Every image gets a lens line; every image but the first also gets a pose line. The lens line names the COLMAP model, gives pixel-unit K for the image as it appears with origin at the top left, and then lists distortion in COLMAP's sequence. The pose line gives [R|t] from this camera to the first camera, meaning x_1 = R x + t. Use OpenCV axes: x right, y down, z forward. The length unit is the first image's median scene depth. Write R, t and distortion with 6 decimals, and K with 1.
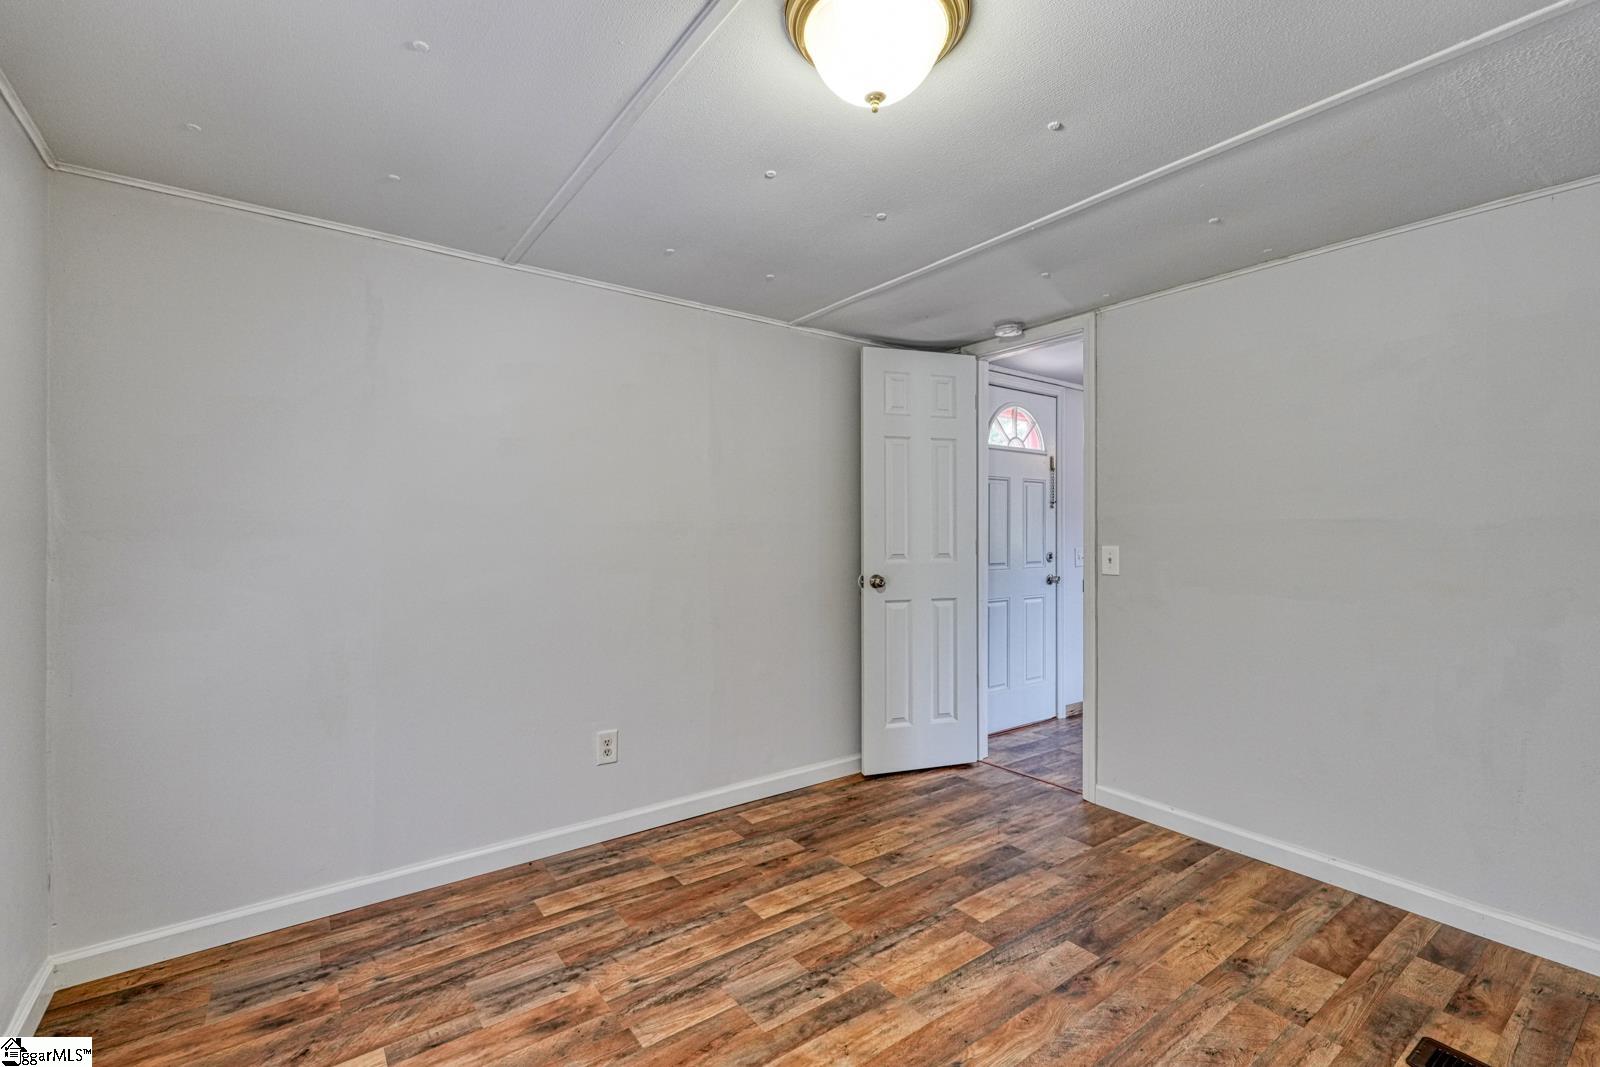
lens RADIAL K [[702.8, 0, 792.3], [0, 702.8, 530.6], [0, 0, 1]] dist [0.003180, 0.000462]
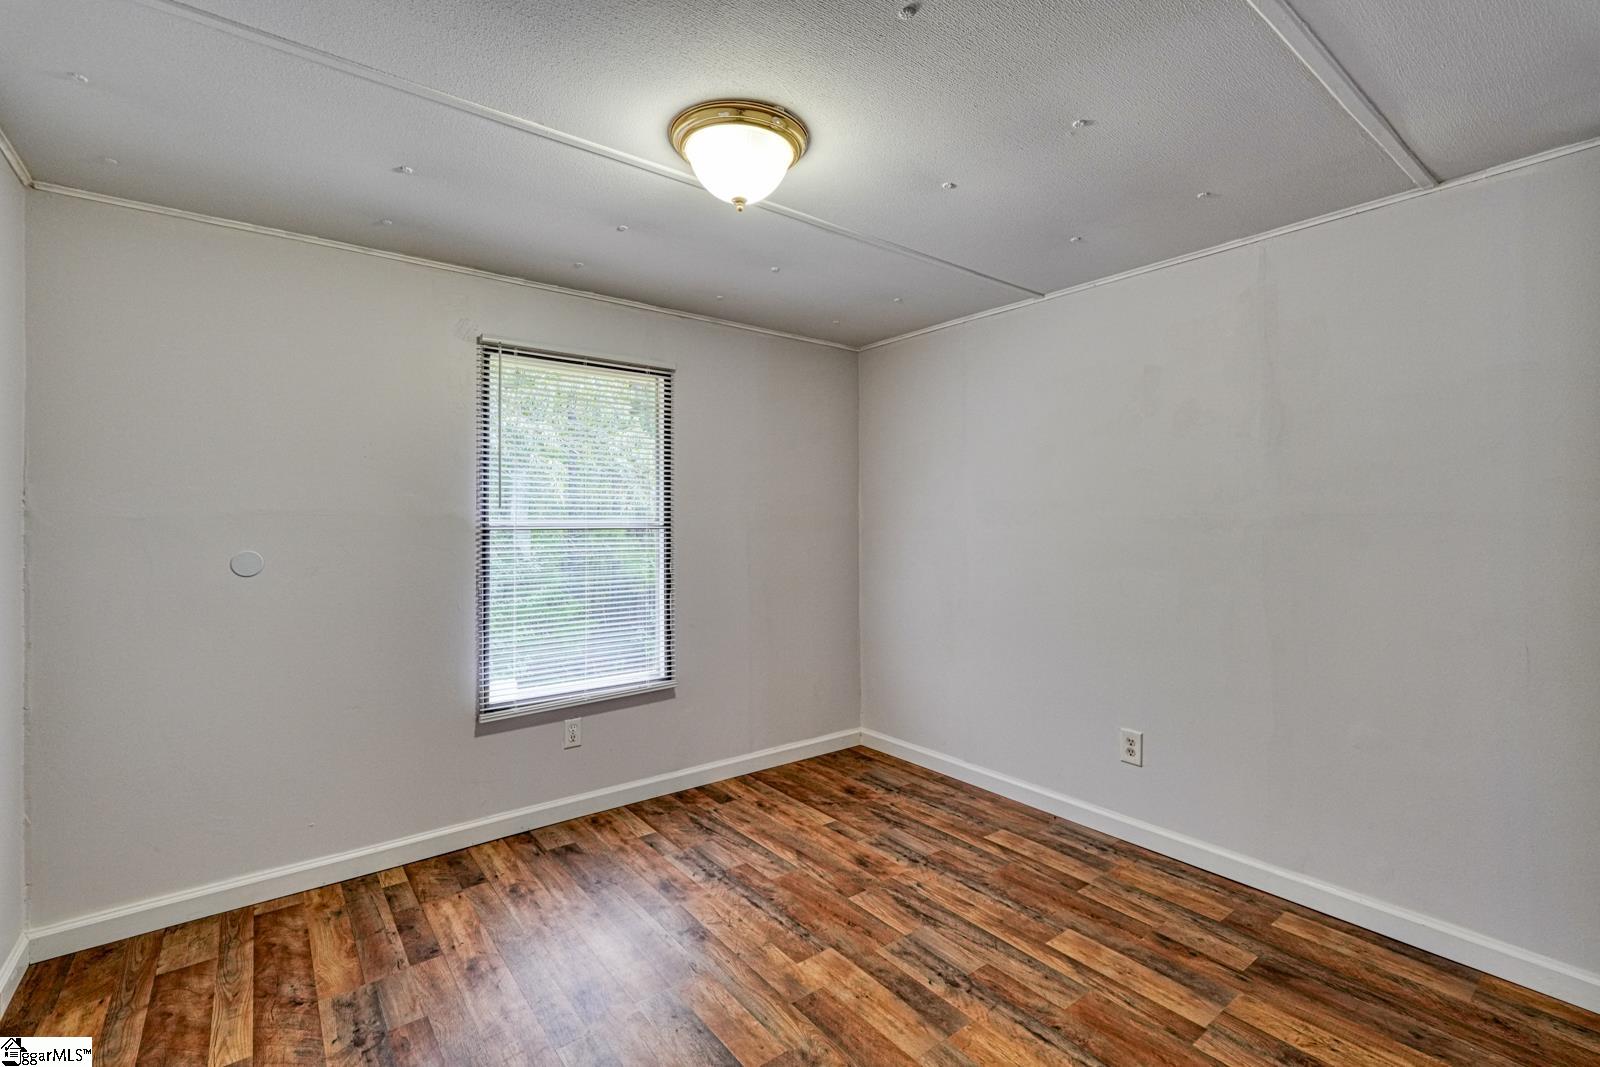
lens RADIAL K [[702.8, 0, 800.4], [0, 702.8, 514.6], [0, 0, 1]] dist [0.003180, 0.000462]
pose [[0.030755, -0.011183, -0.999464, 0.710529], [0.002120, 0.999936, -0.011123, -0.003070], [0.999525, -0.001776, 0.030777, 0.522065]]
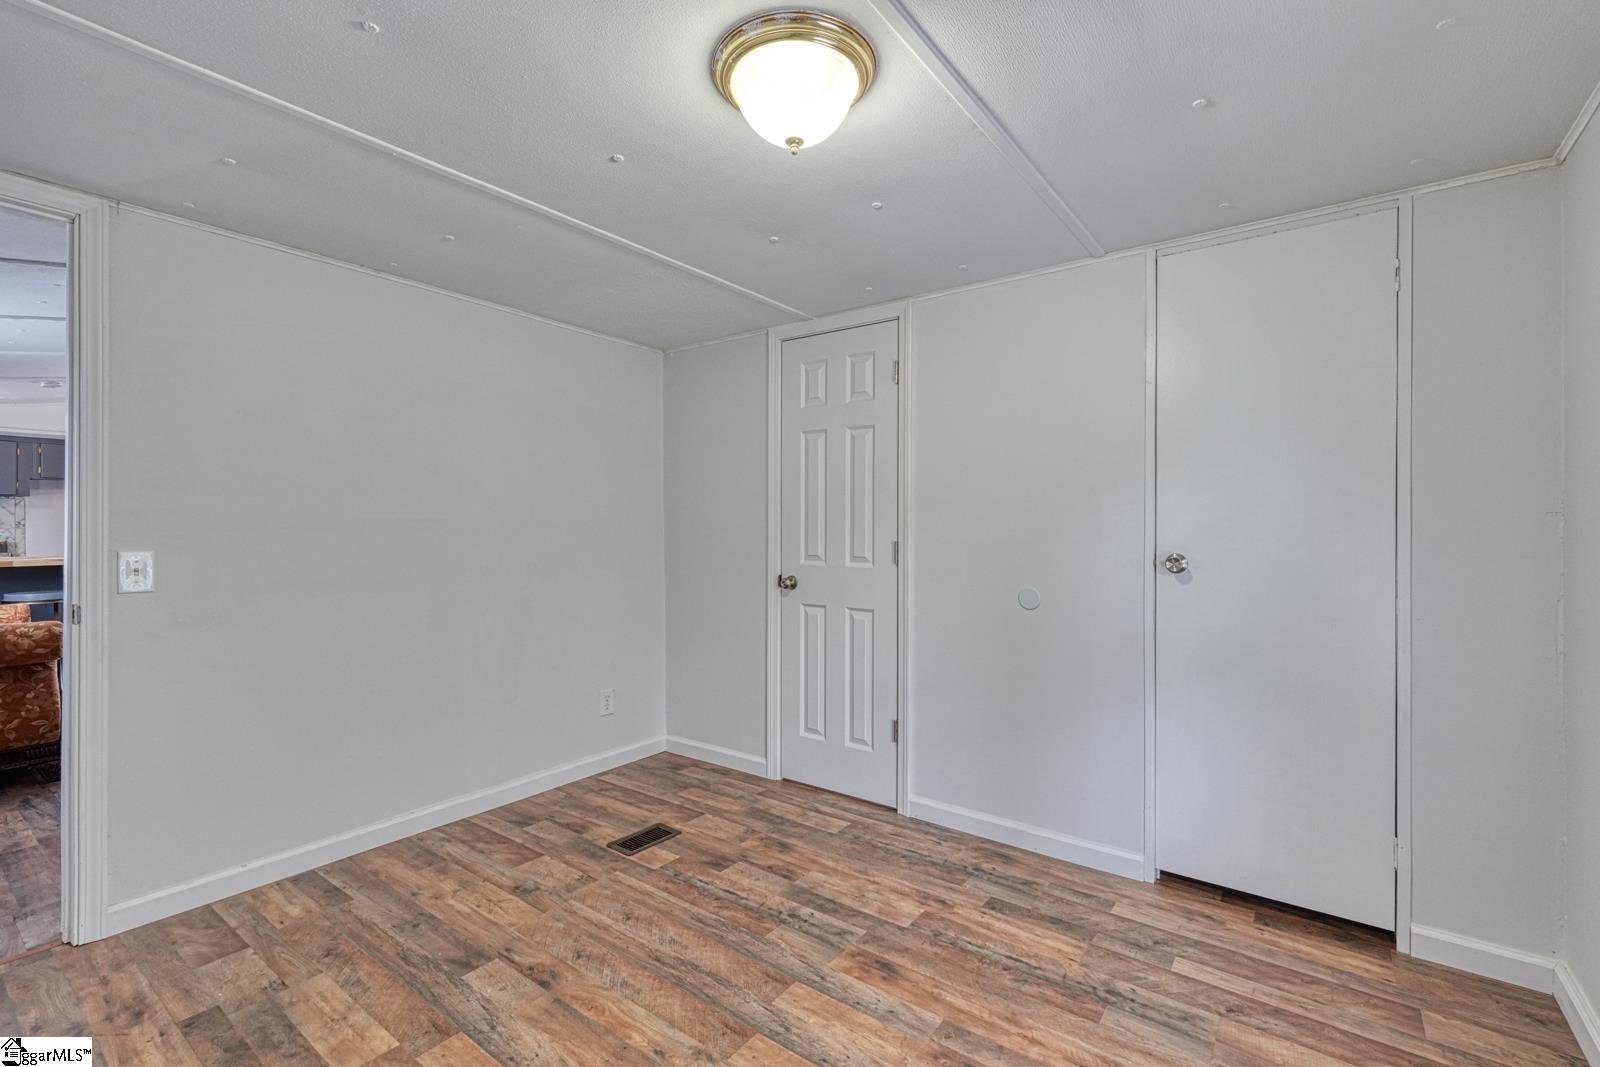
lens RADIAL K [[702.8, 0, 804.0], [0, 702.8, 536.5], [0, 0, 1]] dist [0.003180, 0.000462]
pose [[-0.310279, -0.005784, 0.950628, -0.794860], [-0.001762, 0.999983, 0.005510, 0.004567], [-0.950644, 0.000034, -0.310284, 1.113600]]
